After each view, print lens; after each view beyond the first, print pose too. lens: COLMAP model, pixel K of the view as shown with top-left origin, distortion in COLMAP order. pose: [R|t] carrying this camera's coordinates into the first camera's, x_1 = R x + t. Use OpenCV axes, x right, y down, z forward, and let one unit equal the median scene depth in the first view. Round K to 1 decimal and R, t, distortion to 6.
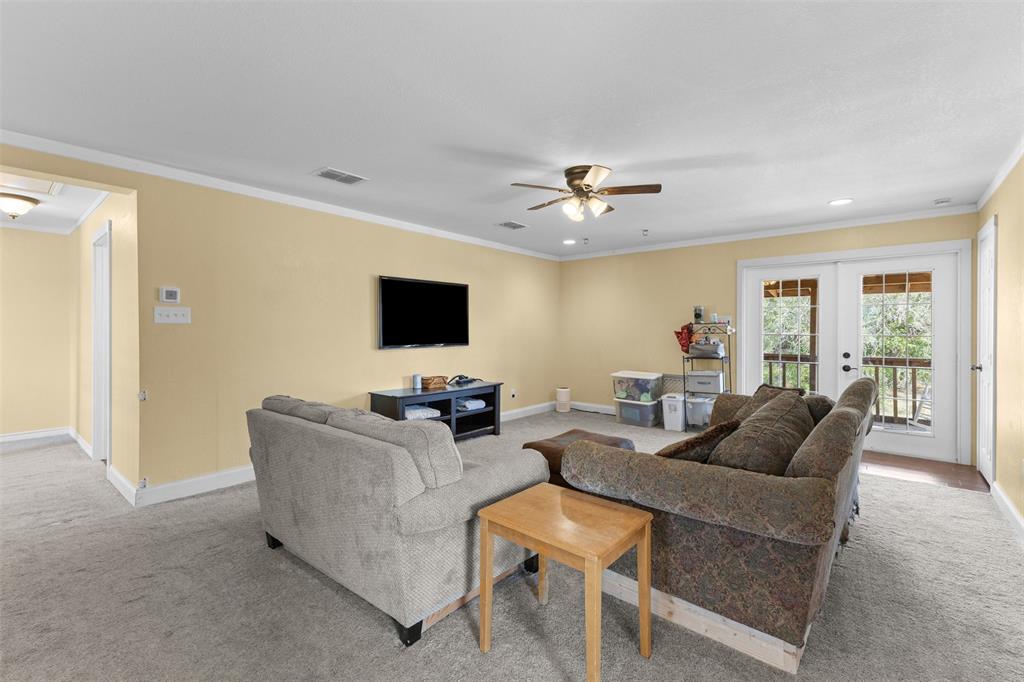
lens RADIAL K [[446.2, 0, 512.4], [0, 446.2, 333.3], [0, 0, 1]] dist [-0.000040, 0.000001]
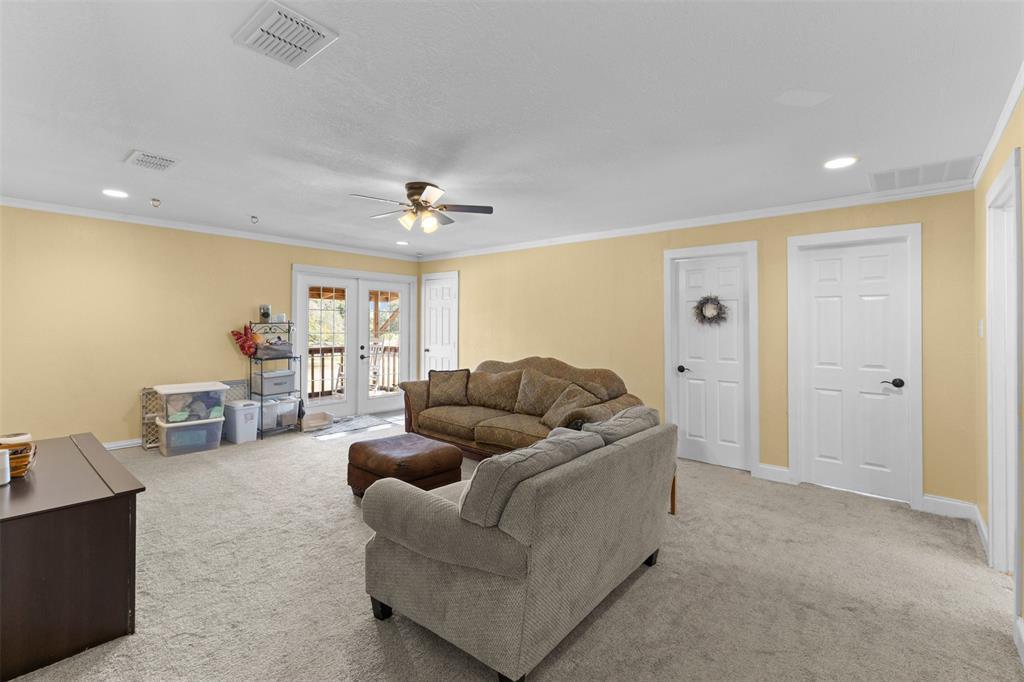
lens RADIAL K [[456.9, 0, 514.5], [0, 456.9, 319.2], [0, 0, 1]] dist [0.000749, 0.000030]
pose [[-0.006548, 0.011831, 0.999909, -0.570802], [0.000939, 0.999930, -0.011825, -0.017831], [-0.999978, 0.000861, -0.006558, 0.474655]]
